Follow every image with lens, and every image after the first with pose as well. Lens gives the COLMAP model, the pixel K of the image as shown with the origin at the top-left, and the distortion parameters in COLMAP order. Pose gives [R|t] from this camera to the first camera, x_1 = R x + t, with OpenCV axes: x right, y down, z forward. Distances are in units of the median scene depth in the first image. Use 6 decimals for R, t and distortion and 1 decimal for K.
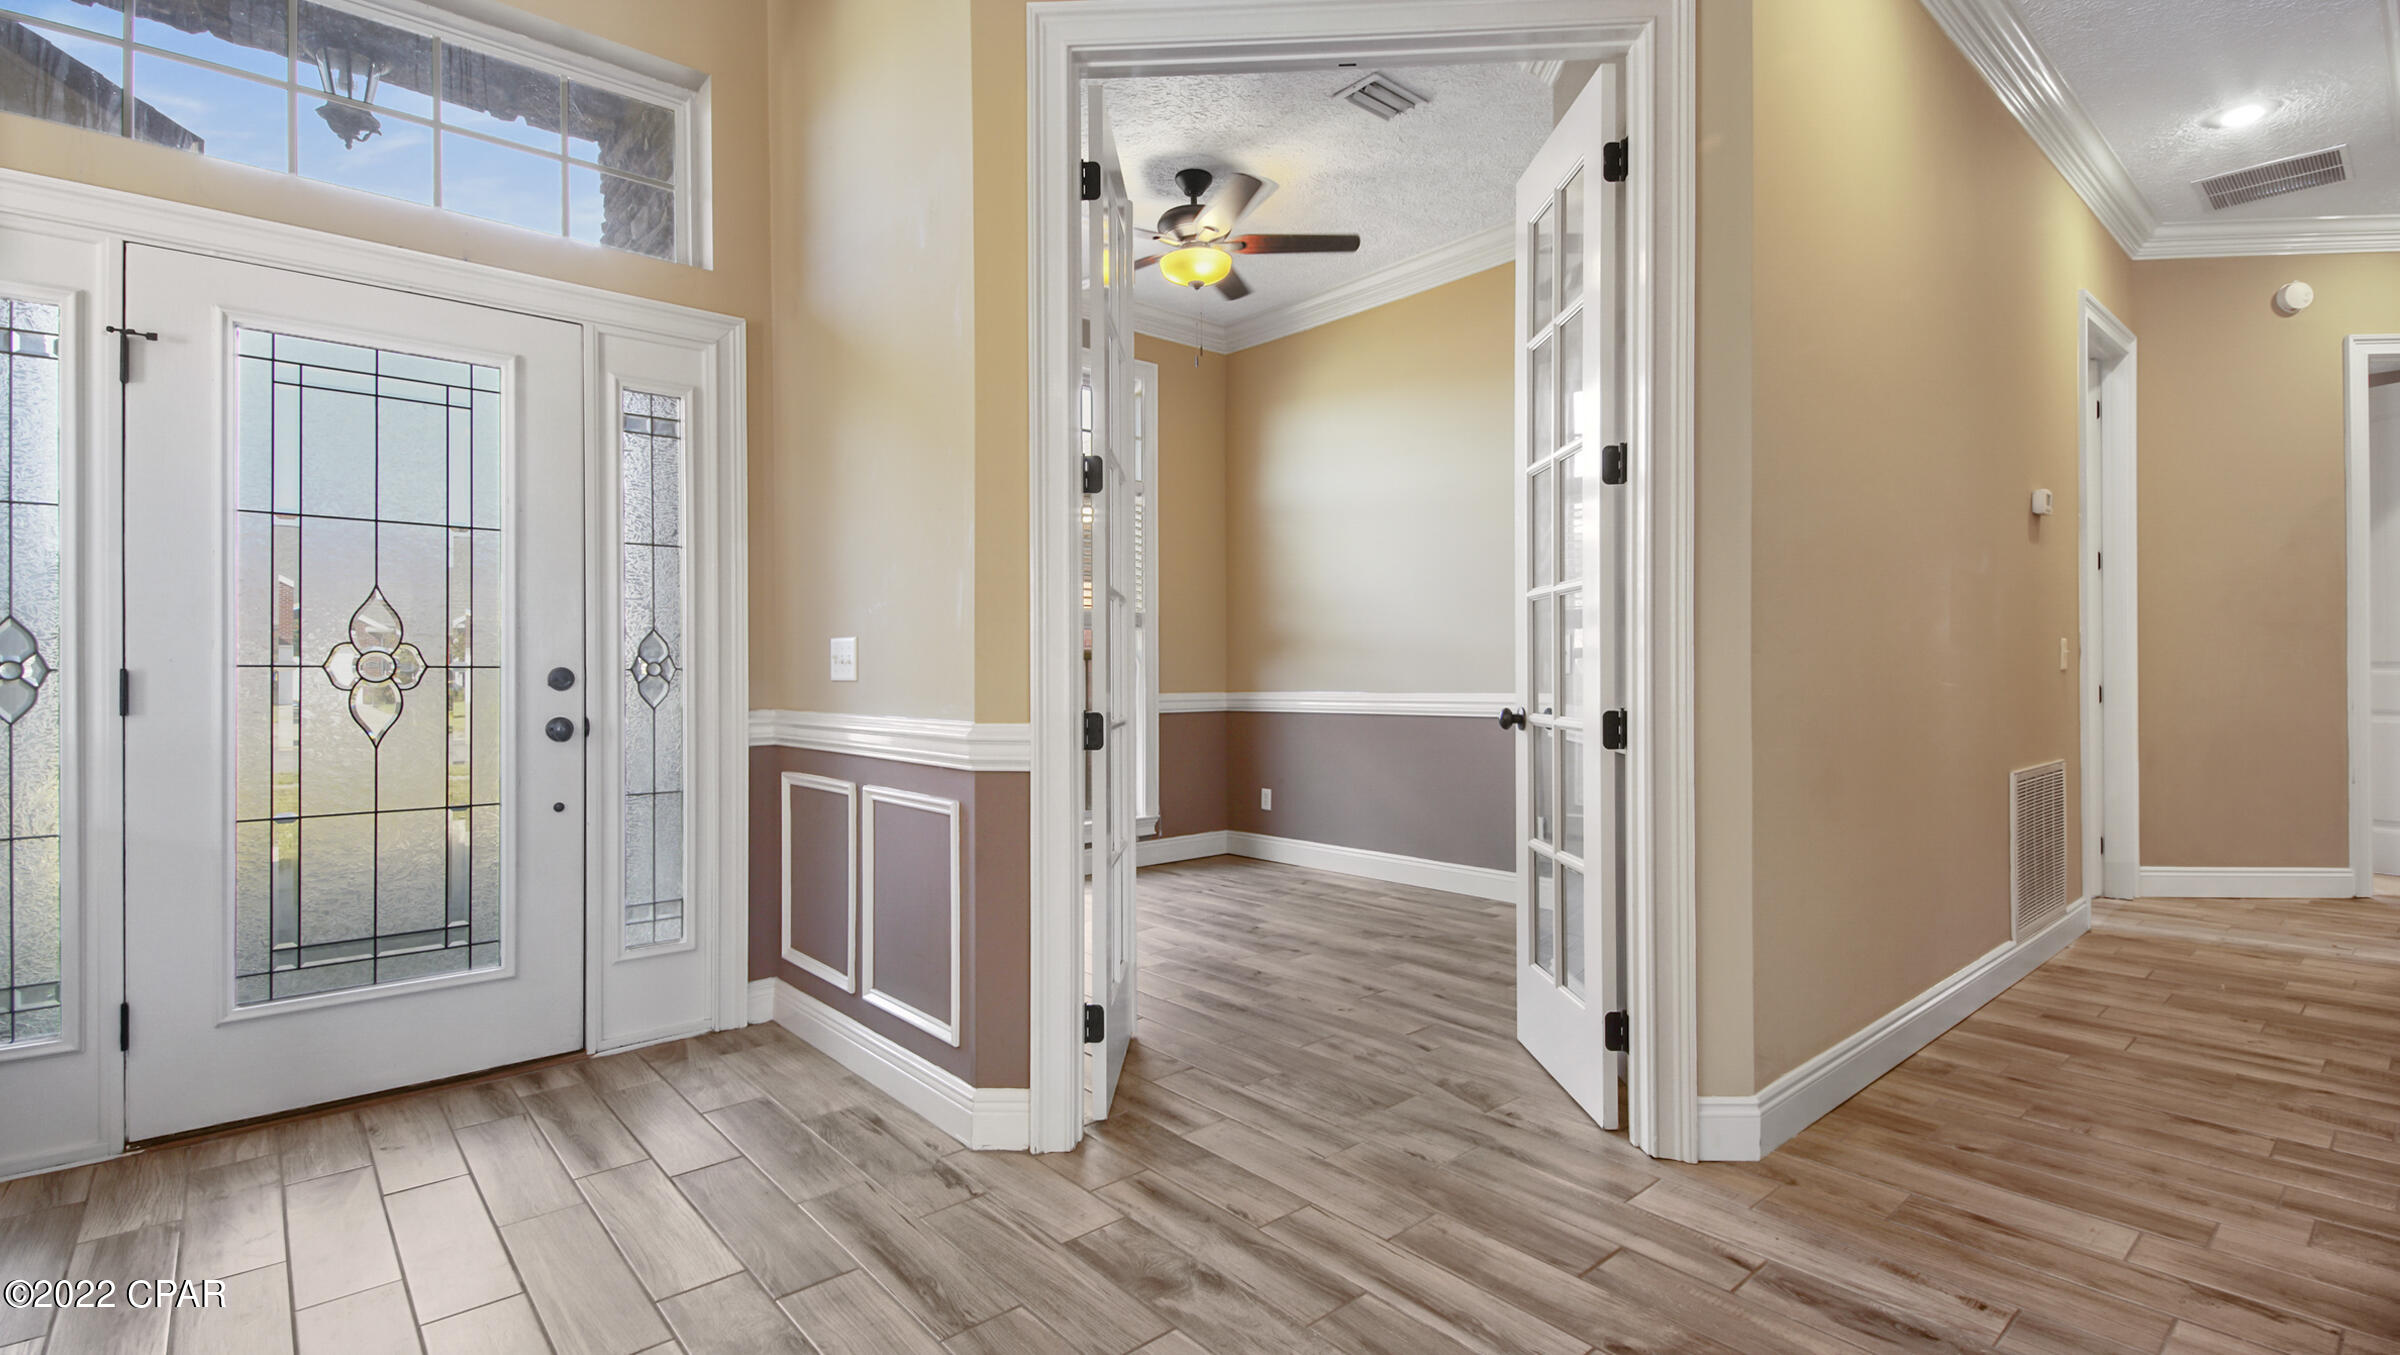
lens RADIAL K [[1060.3, 0, 1191.4], [0, 1060.3, 663.3], [0, 0, 1]] dist [0.022147, -0.015715]
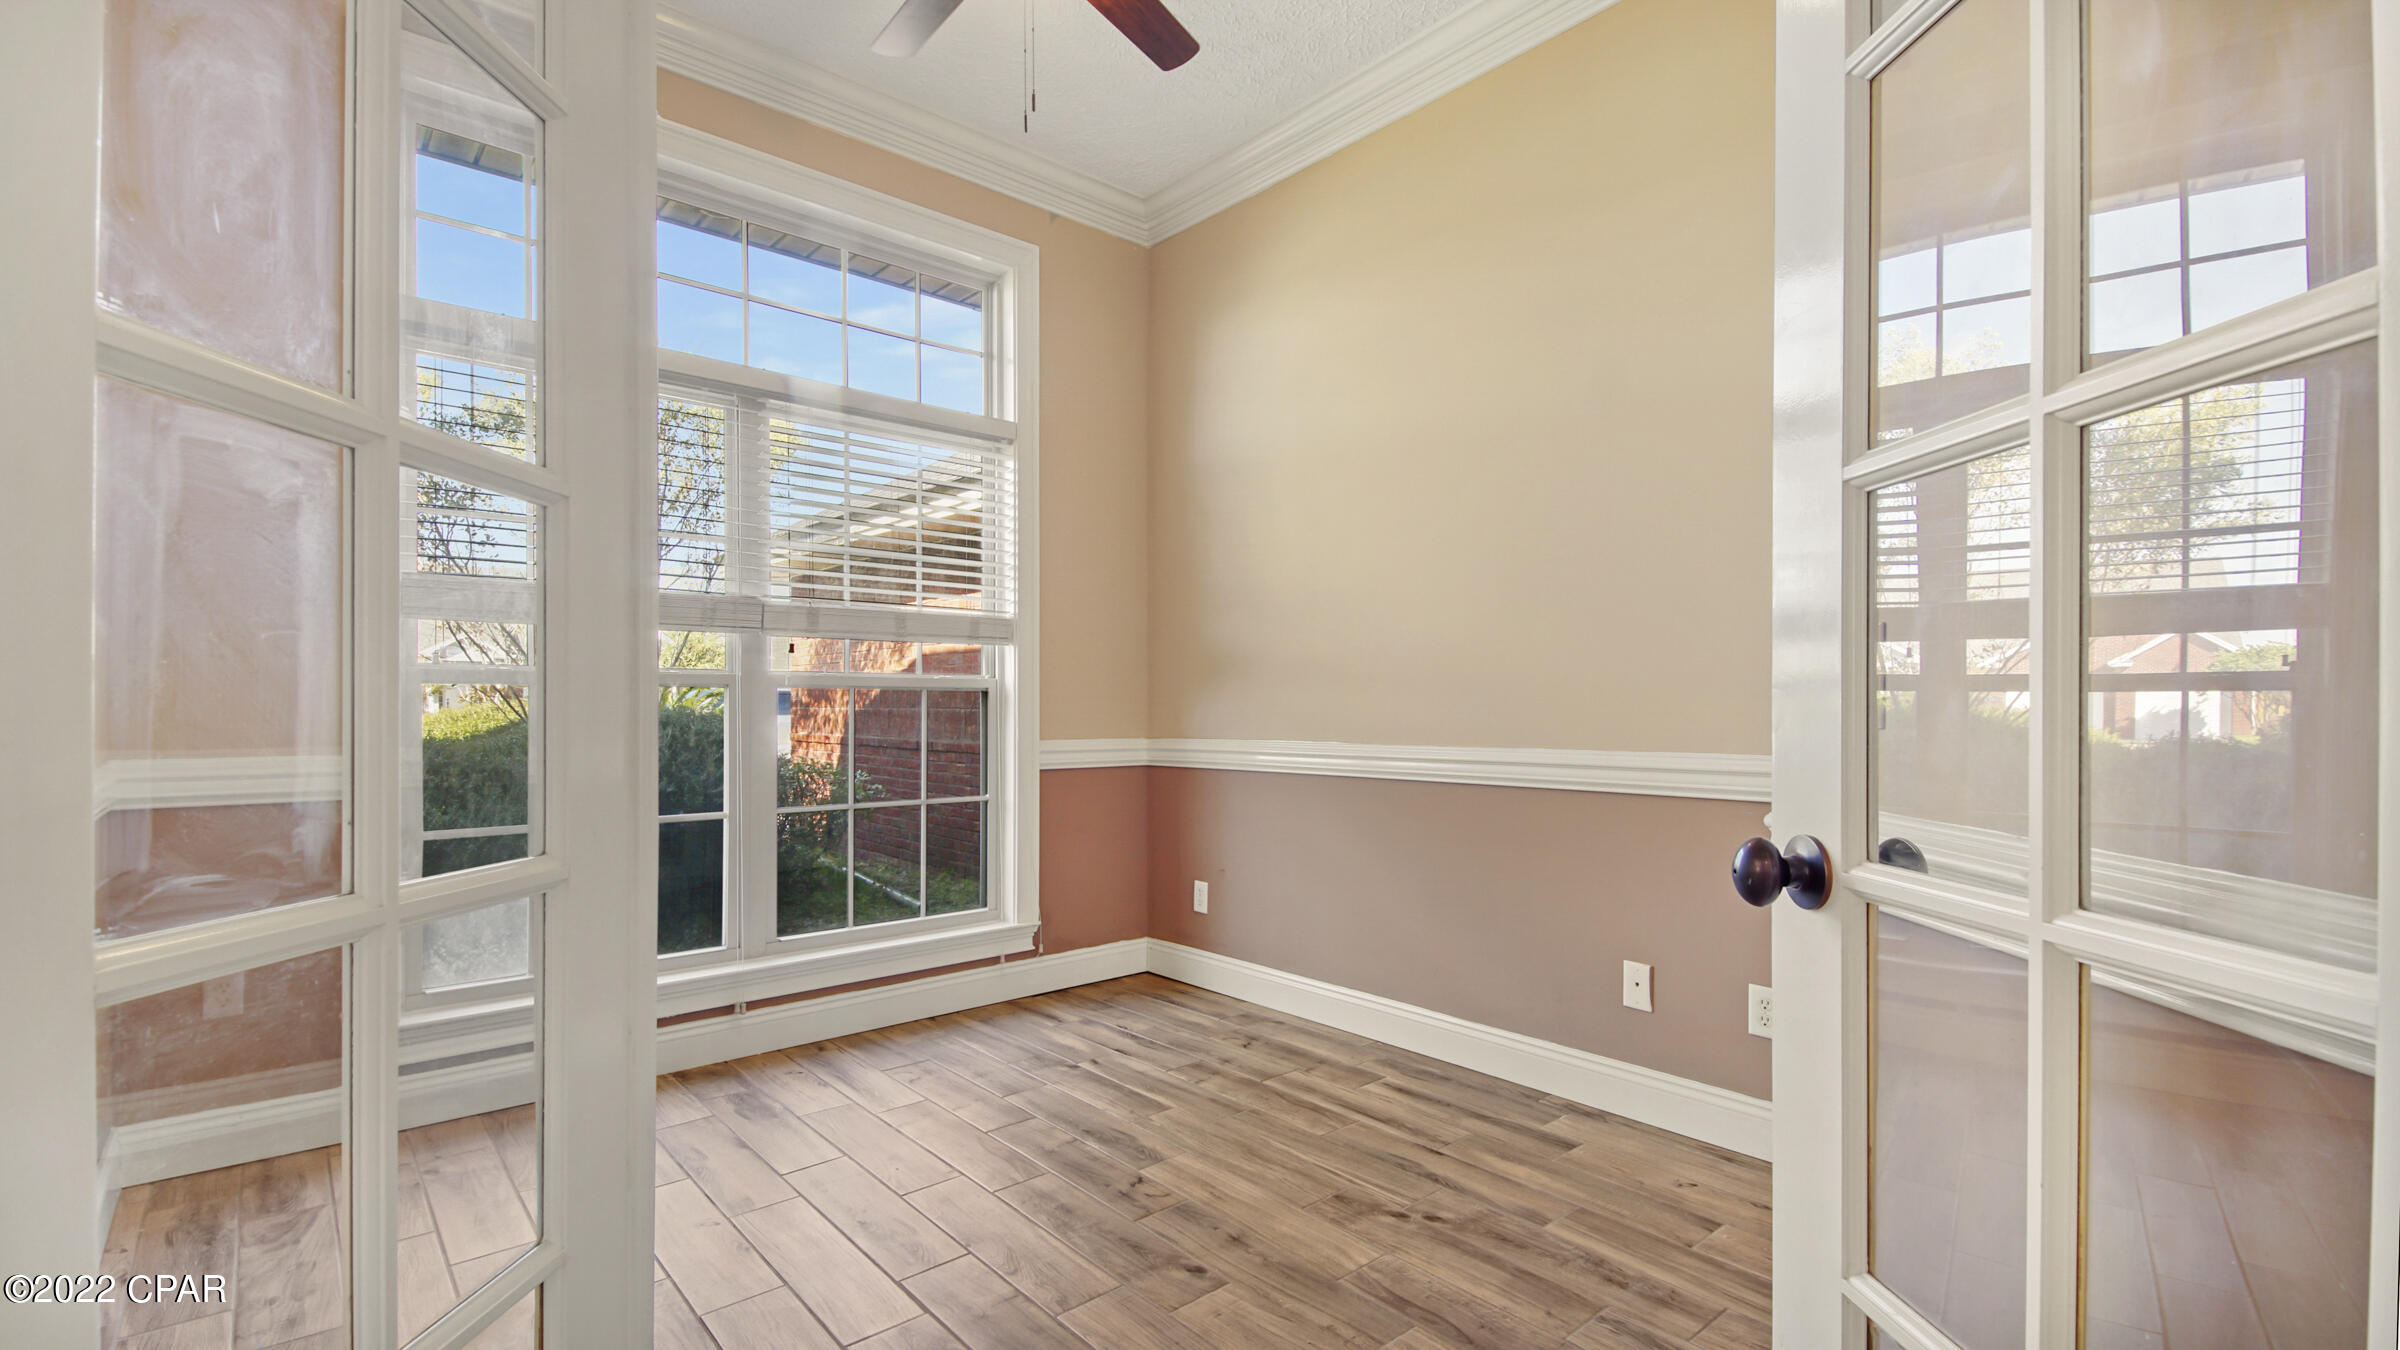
lens RADIAL K [[1060.3, 0, 1191.4], [0, 1060.3, 660.8], [0, 0, 1]] dist [0.022147, -0.015715]
pose [[0.999922, 0.009979, 0.007521, 0.103699], [-0.009705, 0.999317, -0.035647, 0.002321], [-0.007871, 0.035572, 0.999336, 0.565711]]
